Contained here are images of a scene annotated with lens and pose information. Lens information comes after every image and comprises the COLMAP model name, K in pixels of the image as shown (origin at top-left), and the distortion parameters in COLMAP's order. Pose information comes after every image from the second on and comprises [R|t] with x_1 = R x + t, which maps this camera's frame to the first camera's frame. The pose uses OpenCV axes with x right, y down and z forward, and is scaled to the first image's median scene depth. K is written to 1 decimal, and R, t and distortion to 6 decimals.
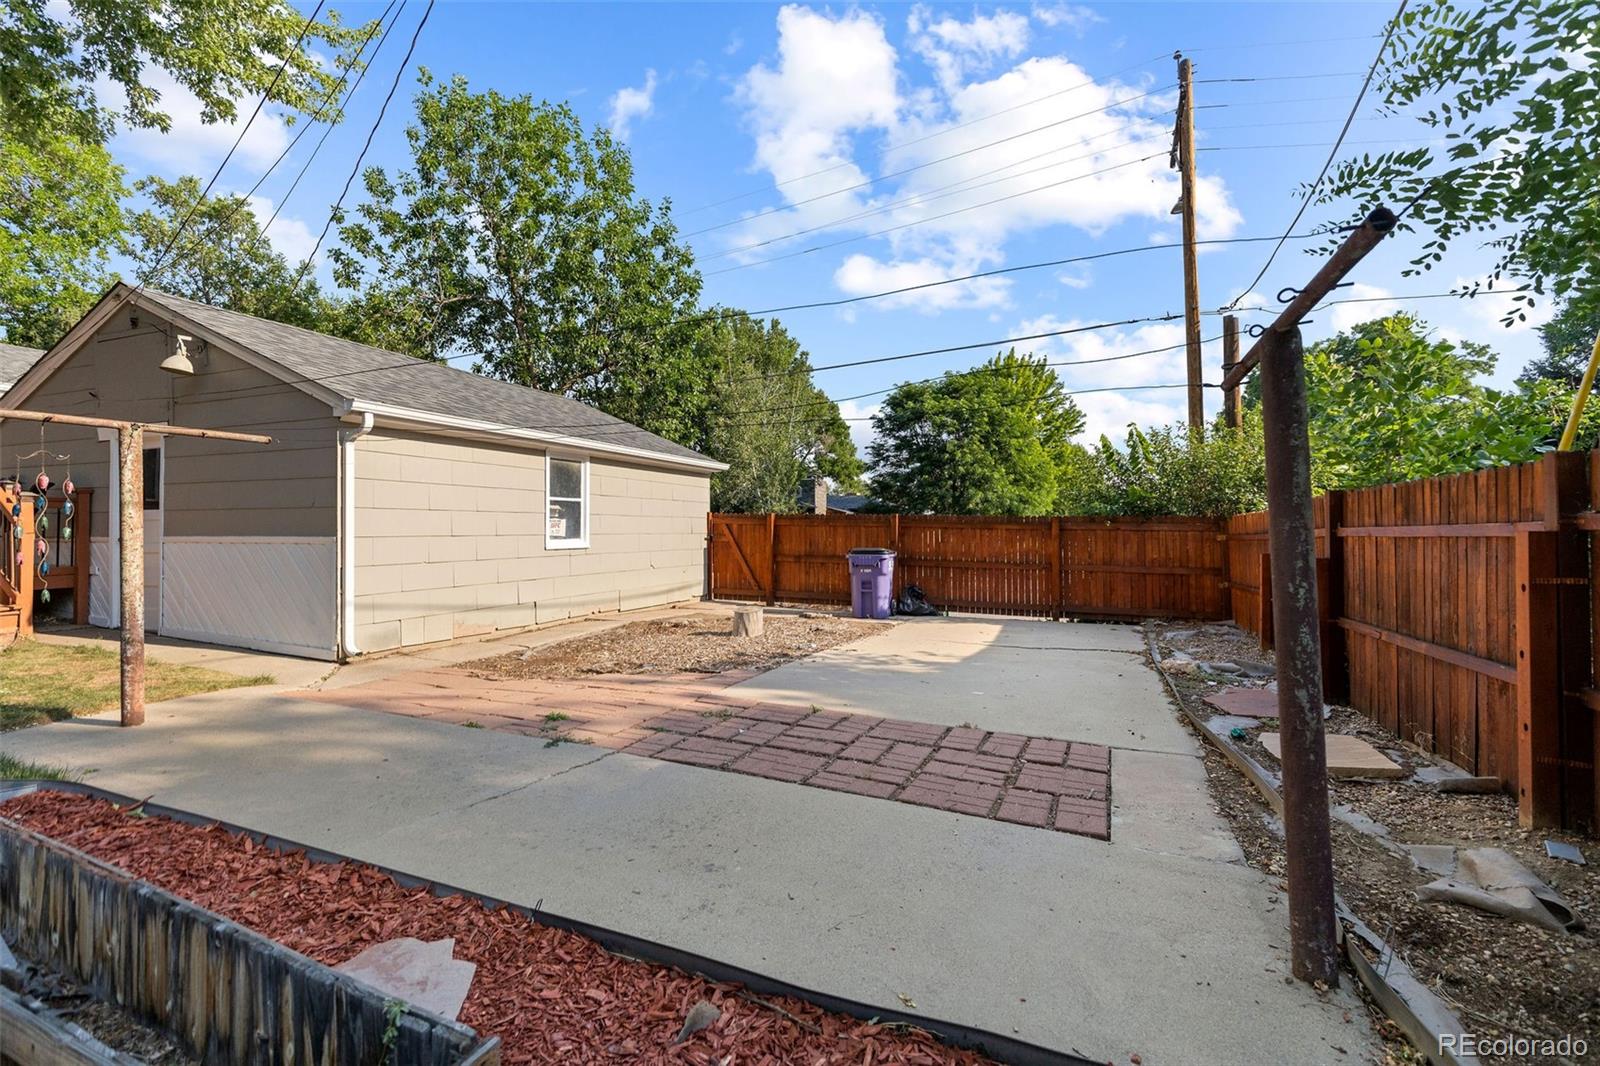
lens RADIAL K [[721.1, 0, 797.8], [0, 721.1, 532.2], [0, 0, 1]] dist [0.006078, -0.000957]
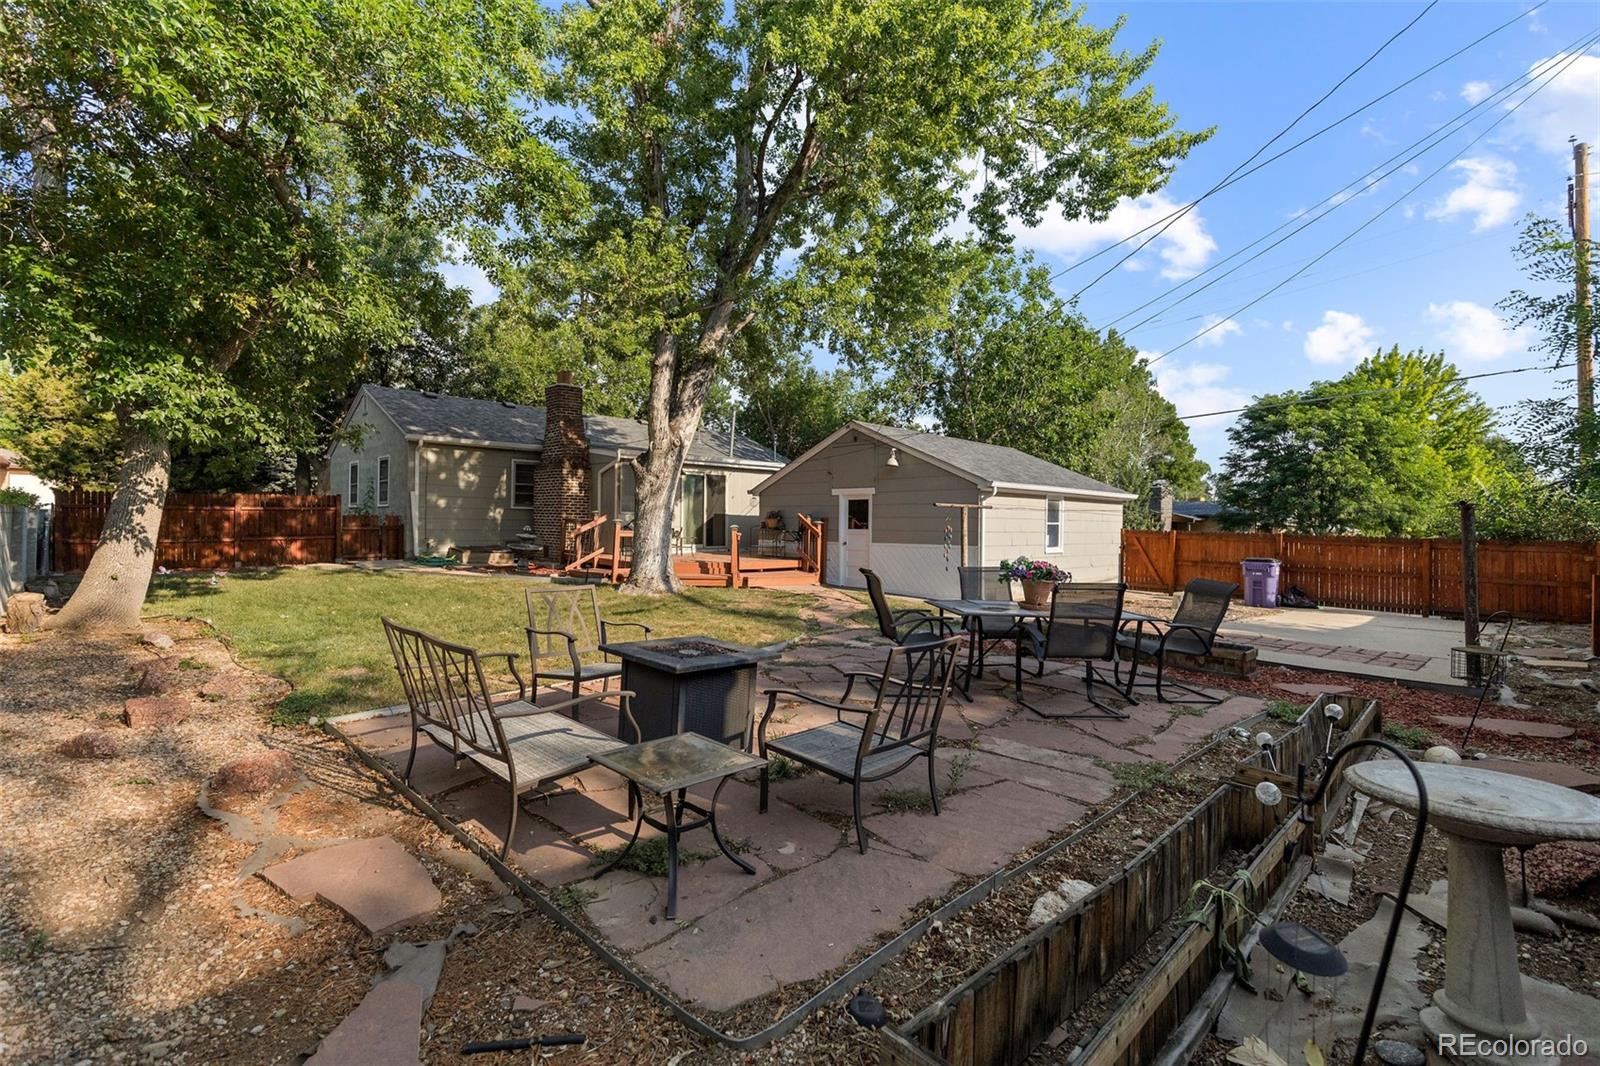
lens RADIAL K [[721.1, 0, 798.2], [0, 721.1, 524.3], [0, 0, 1]] dist [0.006078, -0.000957]
pose [[0.919203, 0.013993, -0.393535, -0.057901], [-0.016662, 0.999856, -0.003366, -0.007865], [0.393431, 0.009651, 0.919304, -0.217765]]
